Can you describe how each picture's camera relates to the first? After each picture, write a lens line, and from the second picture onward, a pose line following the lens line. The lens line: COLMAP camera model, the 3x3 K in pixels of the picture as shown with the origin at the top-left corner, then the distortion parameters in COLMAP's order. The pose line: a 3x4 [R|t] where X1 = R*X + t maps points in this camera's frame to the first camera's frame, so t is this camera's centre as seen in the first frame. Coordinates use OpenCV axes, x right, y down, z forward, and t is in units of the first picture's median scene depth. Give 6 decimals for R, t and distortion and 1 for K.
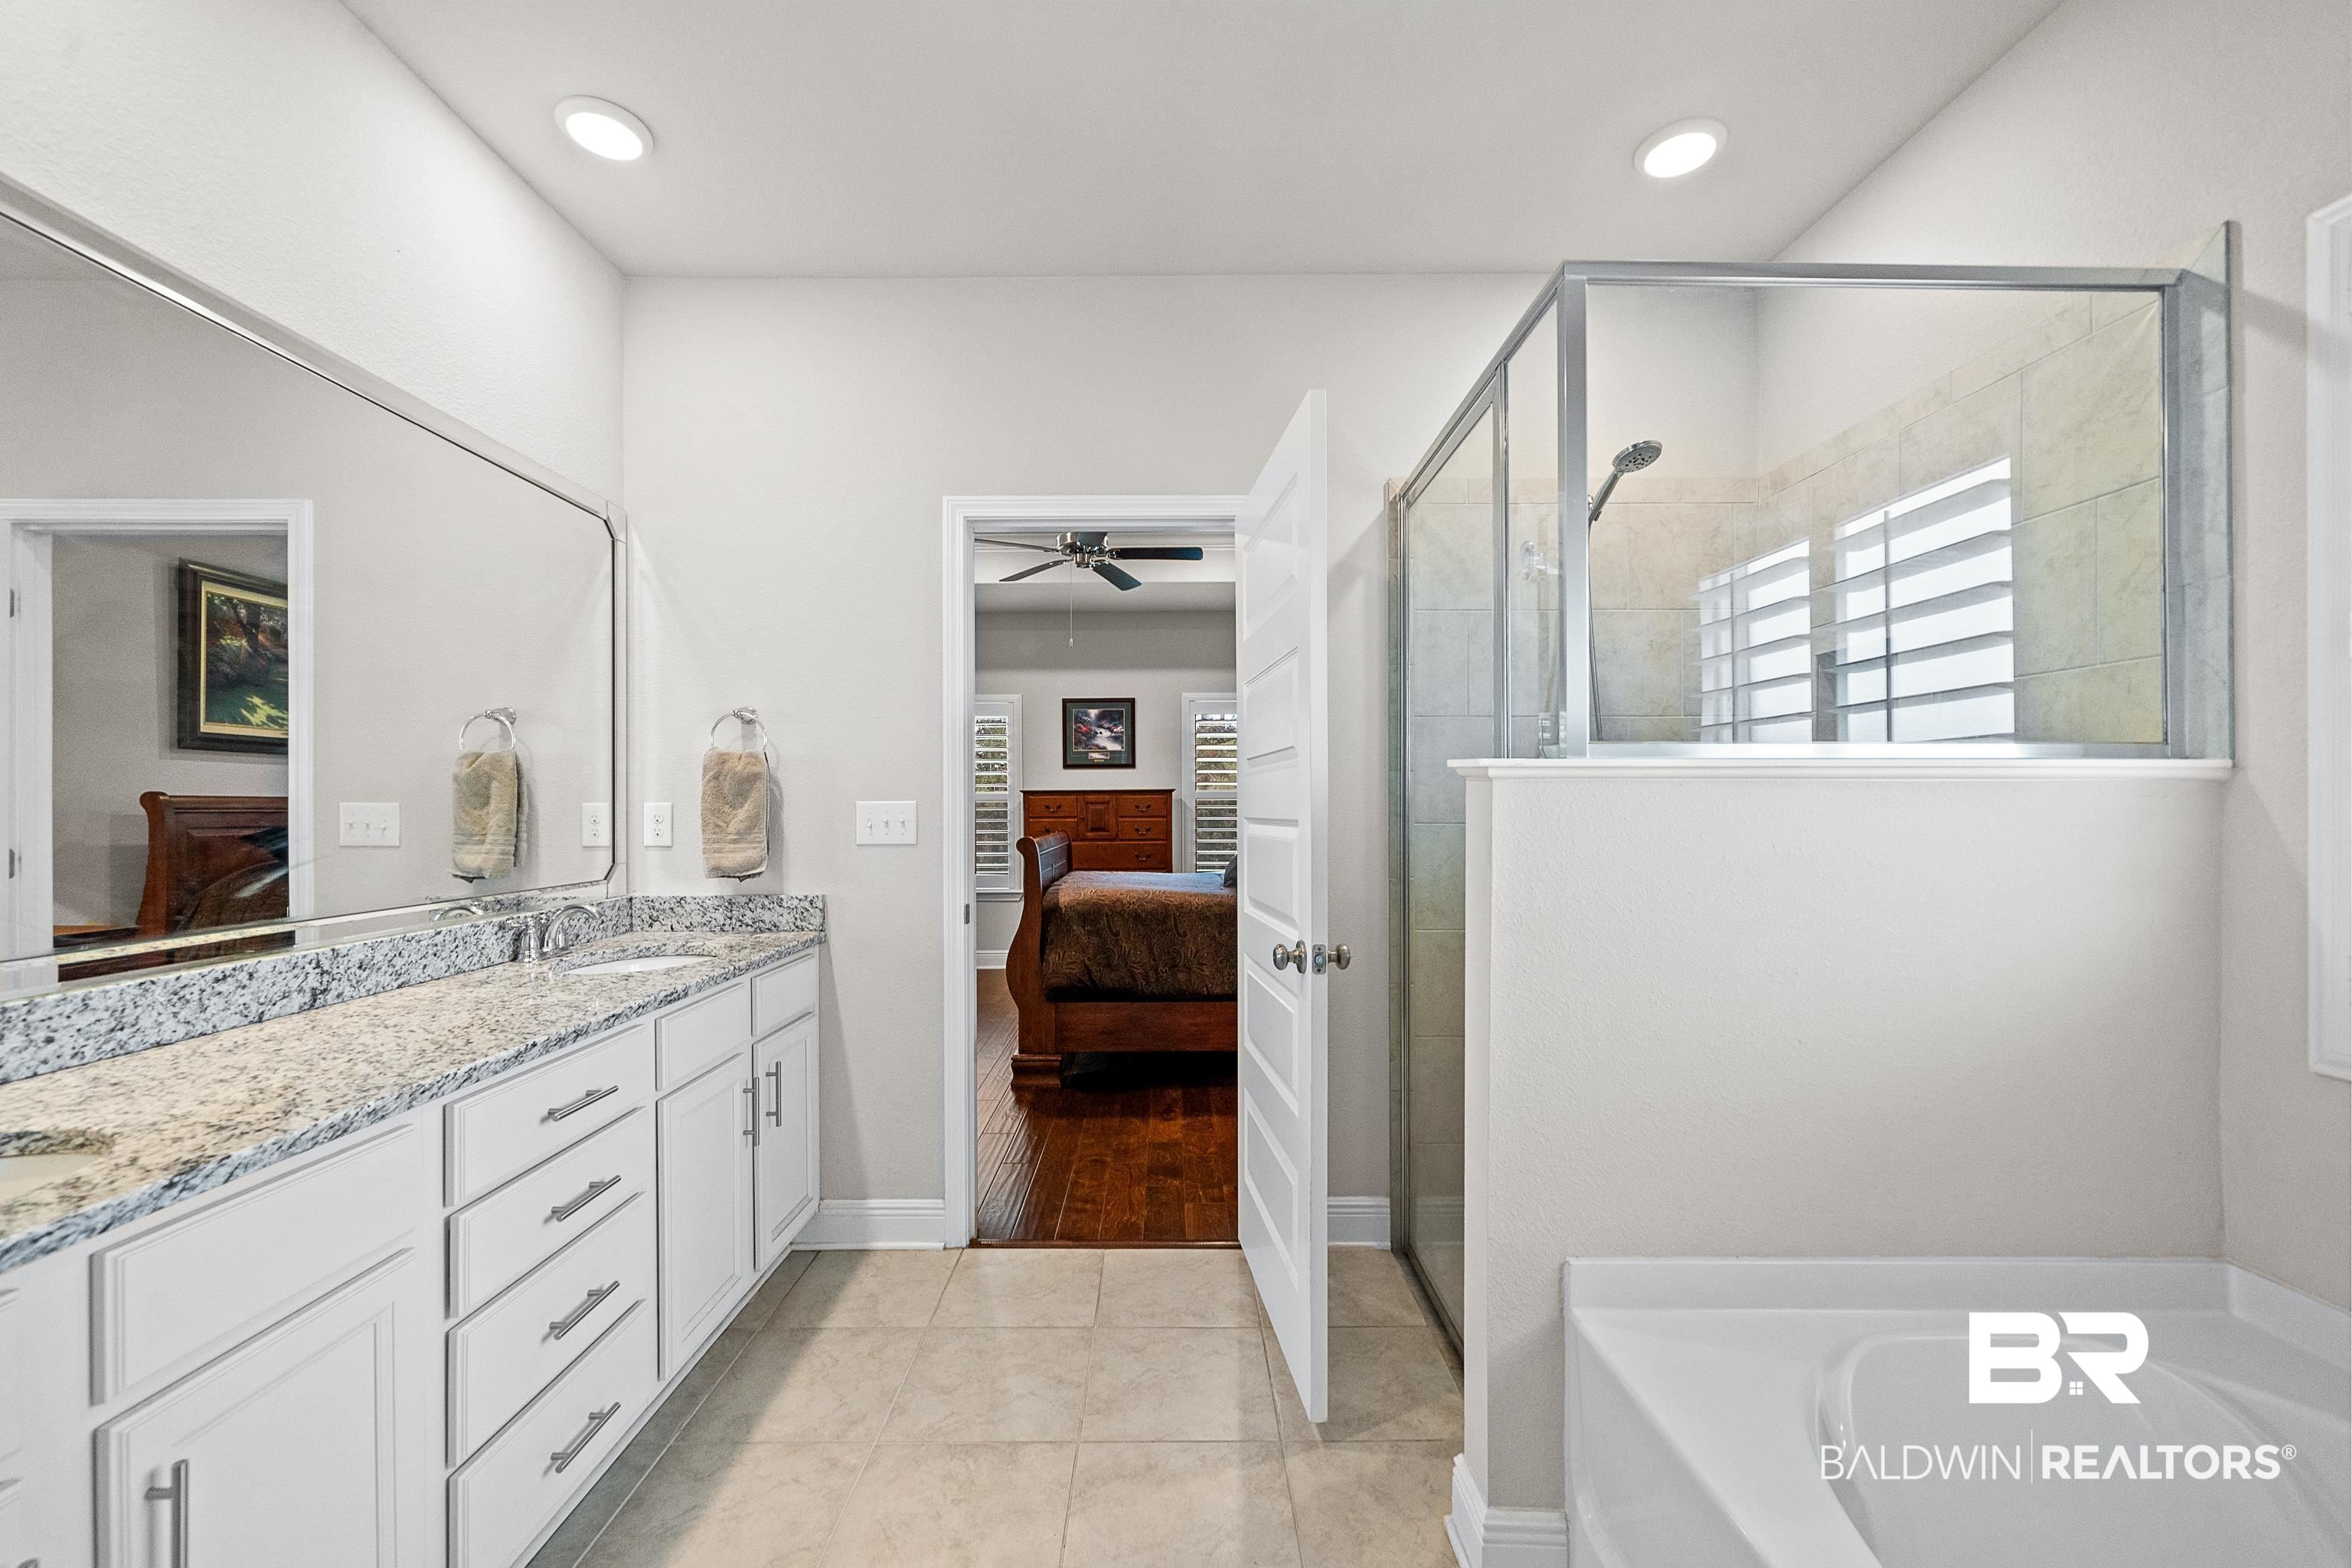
lens RADIAL K [[939.8, 0, 1164.5], [0, 939.8, 806.0], [0, 0, 1]] dist [-0.002230, -0.000048]
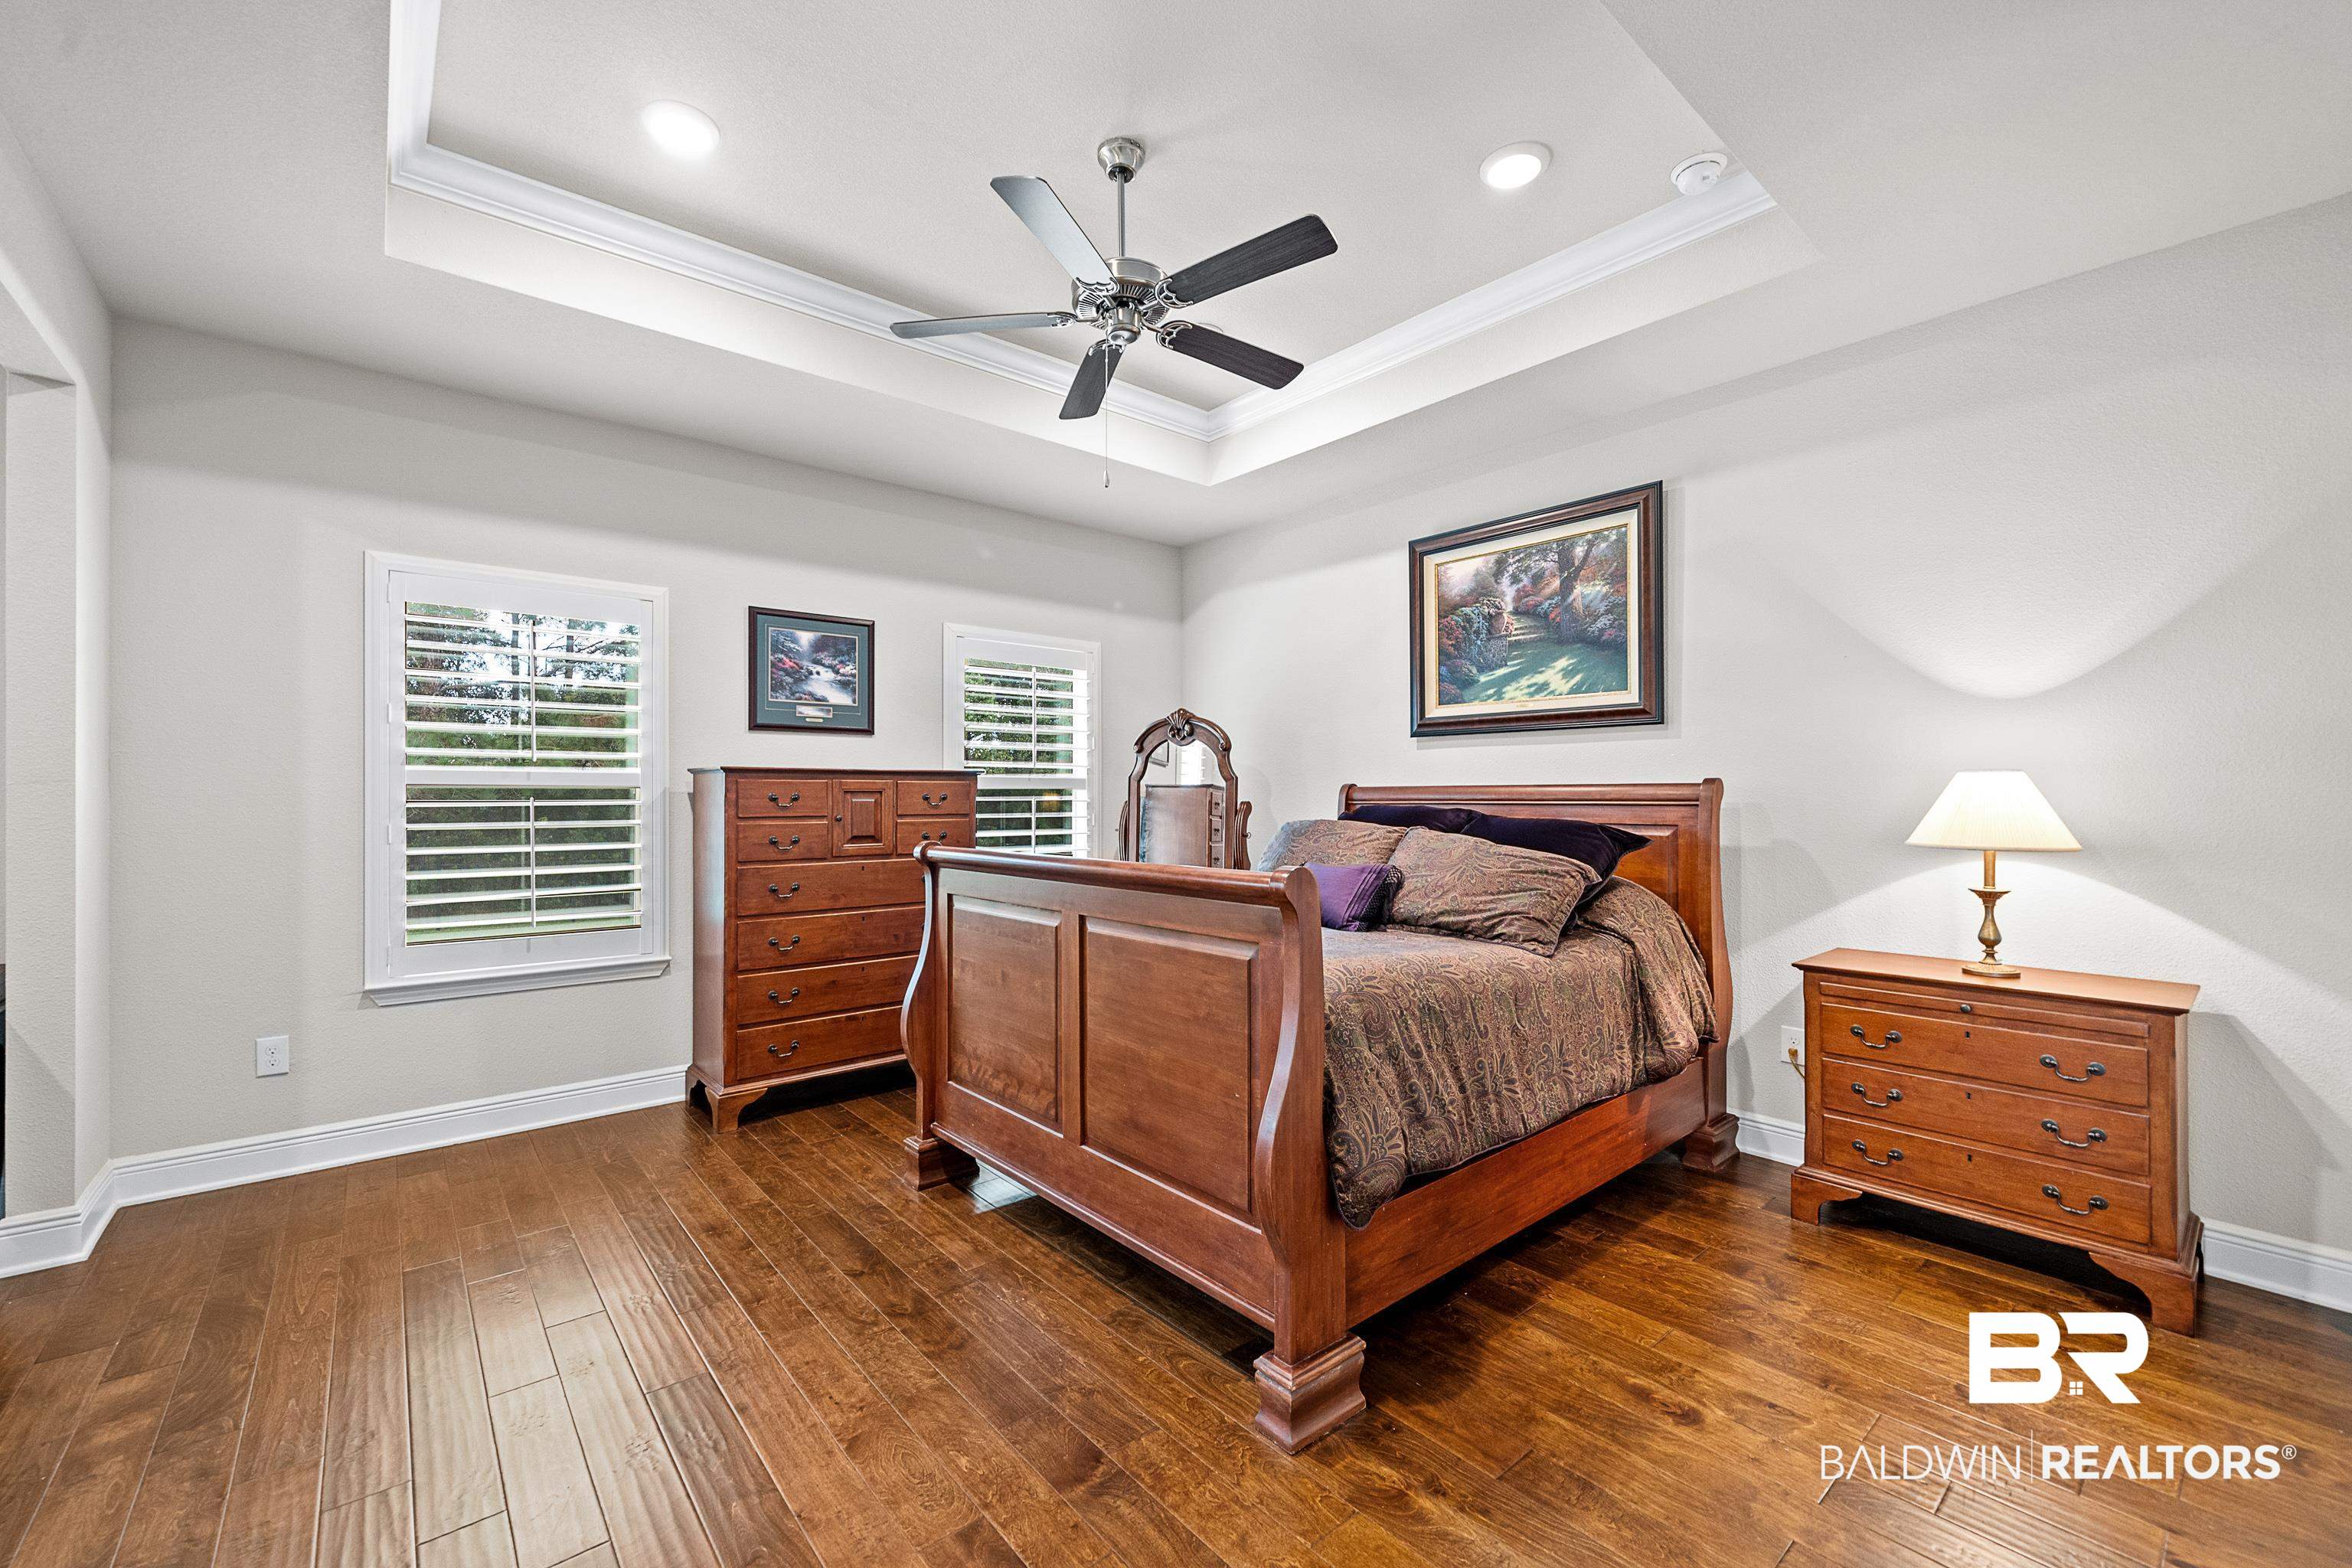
lens RADIAL K [[947.2, 0, 1173.3], [0, 947.2, 793.6], [0, 0, 1]] dist [0.000055, -0.000020]
pose [[0.765457, 0.006651, 0.643453, -0.761775], [-0.004232, 0.999977, -0.005302, -0.000852], [-0.643474, 0.001335, 0.765467, 1.105296]]
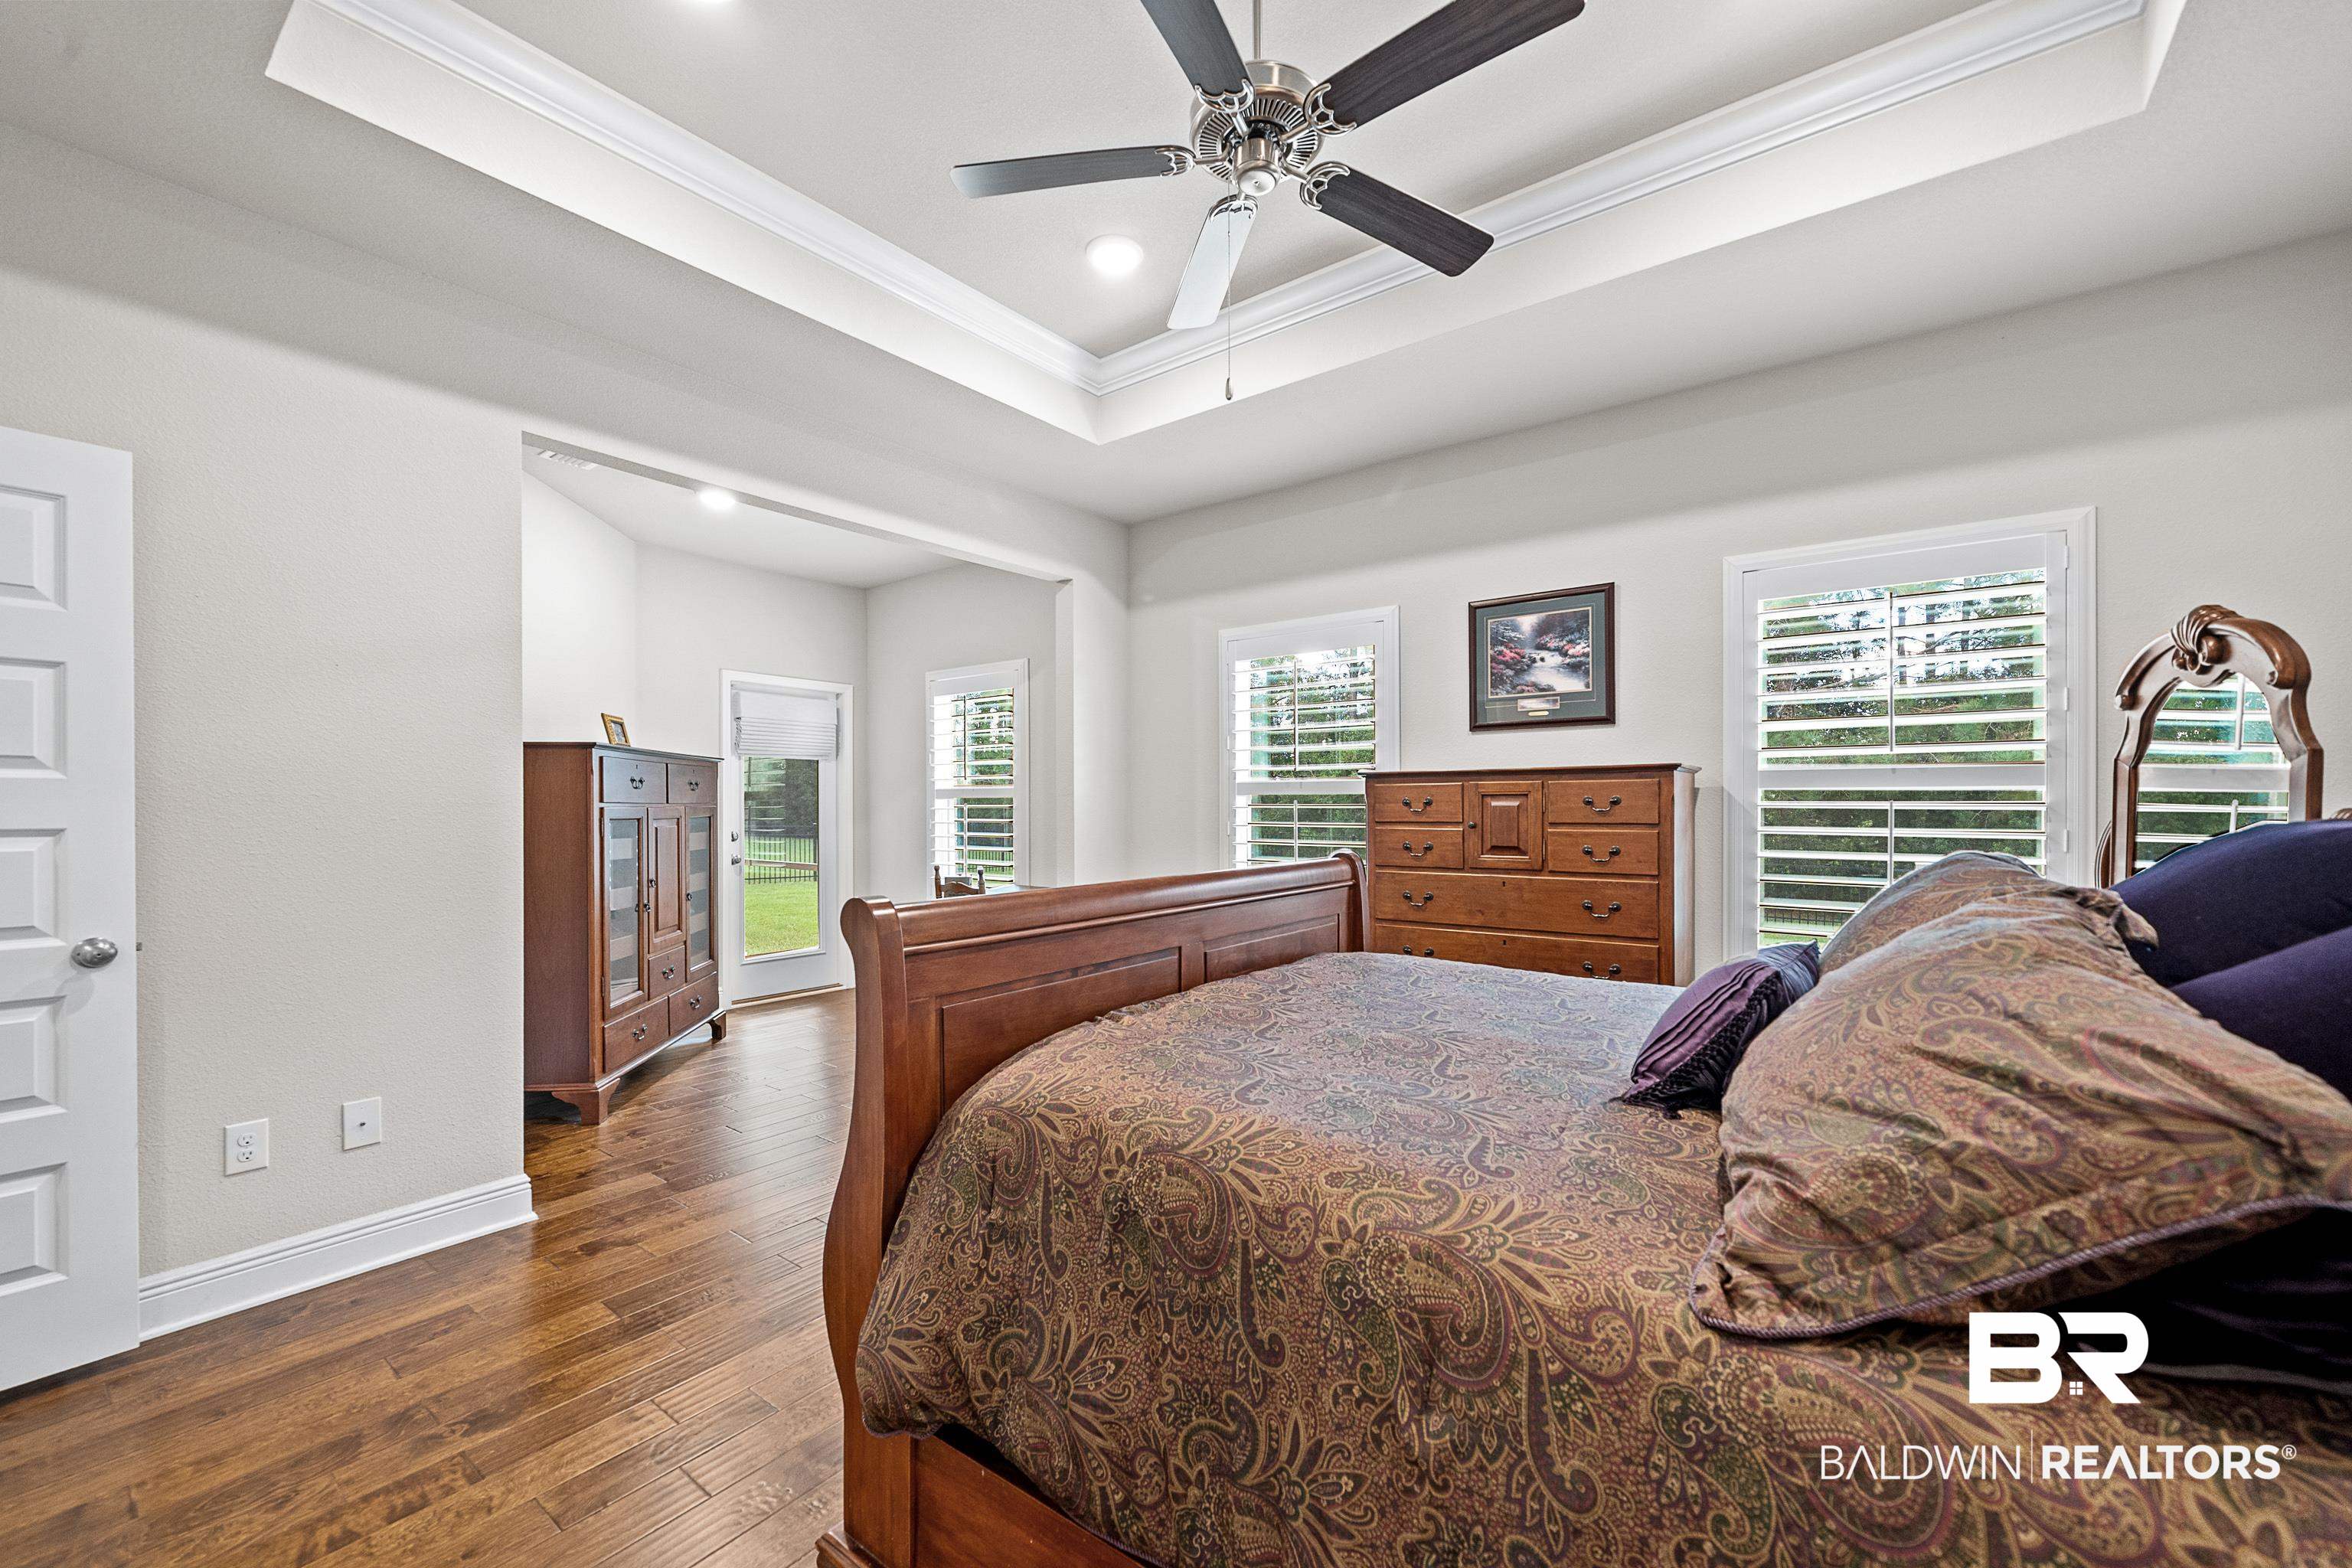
lens RADIAL K [[939.8, 0, 1164.5], [0, 939.8, 806.0], [0, 0, 1]] dist [-0.002230, -0.000048]
pose [[0.790253, 0.003509, -0.612771, 0.231259], [0.001809, 0.999966, 0.008059, -0.005568], [0.612778, -0.007477, 0.790219, 1.273714]]
